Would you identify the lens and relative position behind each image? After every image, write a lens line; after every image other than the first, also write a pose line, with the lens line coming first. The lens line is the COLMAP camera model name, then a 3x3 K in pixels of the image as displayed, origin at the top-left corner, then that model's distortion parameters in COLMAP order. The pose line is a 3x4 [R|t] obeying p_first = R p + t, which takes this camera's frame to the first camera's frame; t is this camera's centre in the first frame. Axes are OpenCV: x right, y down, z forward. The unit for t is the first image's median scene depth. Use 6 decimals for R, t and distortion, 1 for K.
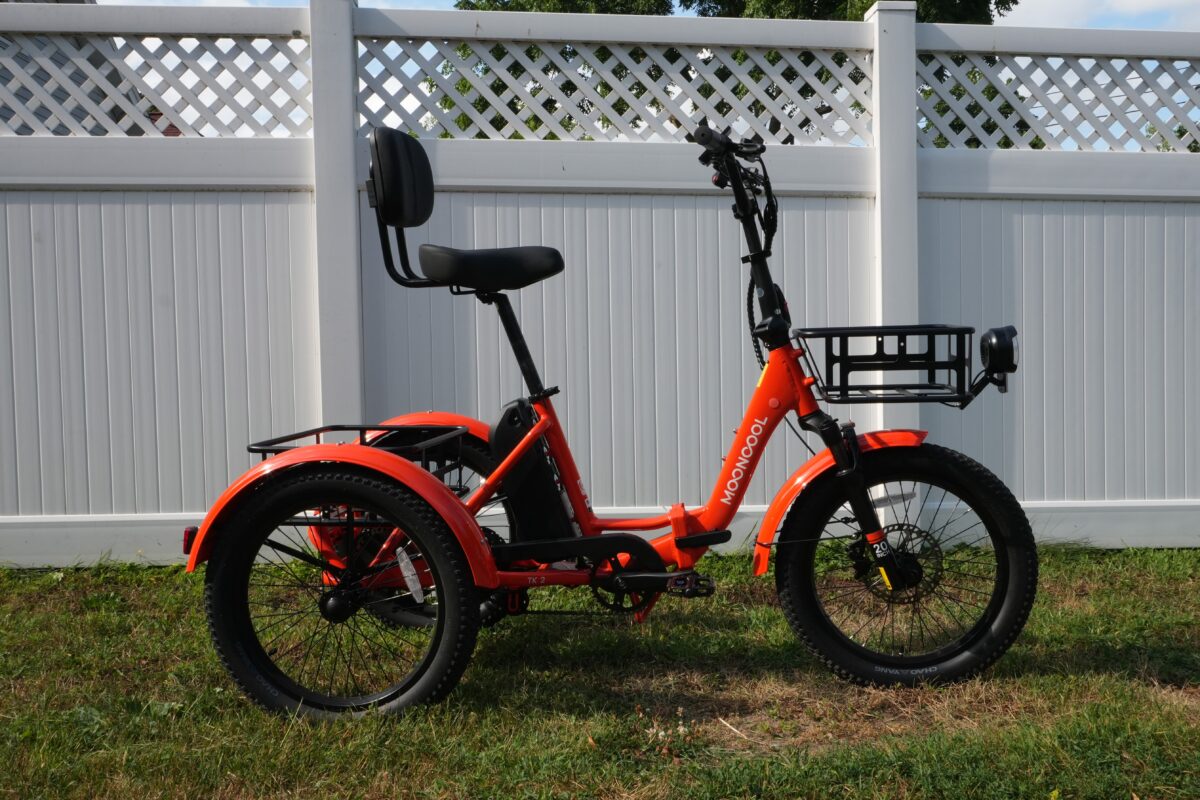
lens RADIAL K [[1026.0, 0, 597.2], [0, 1026.0, 416.0], [0, 0, 1]] dist [0.001831, 0.001058]
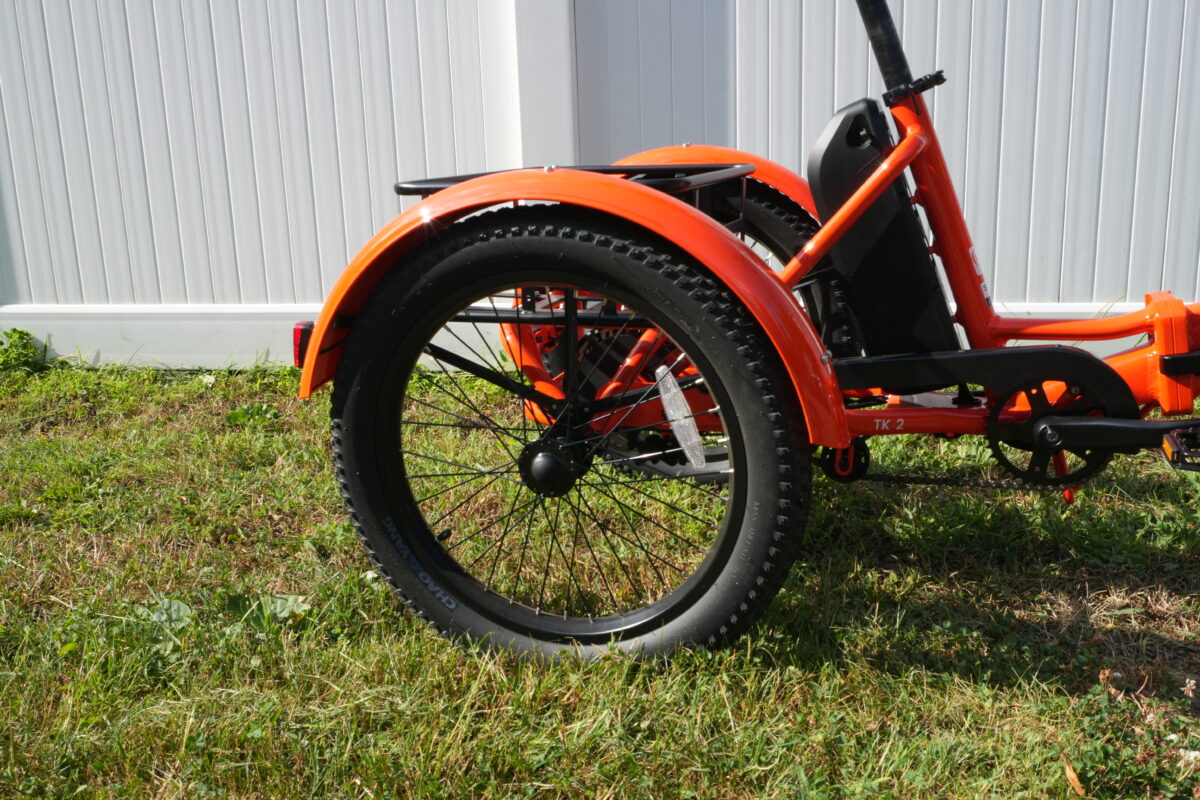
lens RADIAL K [[1087.6, 0, 600.0], [0, 1087.6, 400.0], [0, 0, 1]] dist [0.018424, 0.005284]
pose [[0.981047, 0.028358, -0.191686, -0.102098], [0.005470, 0.984787, 0.173682, 0.041537], [0.193695, -0.171439, 0.965966, 0.392567]]
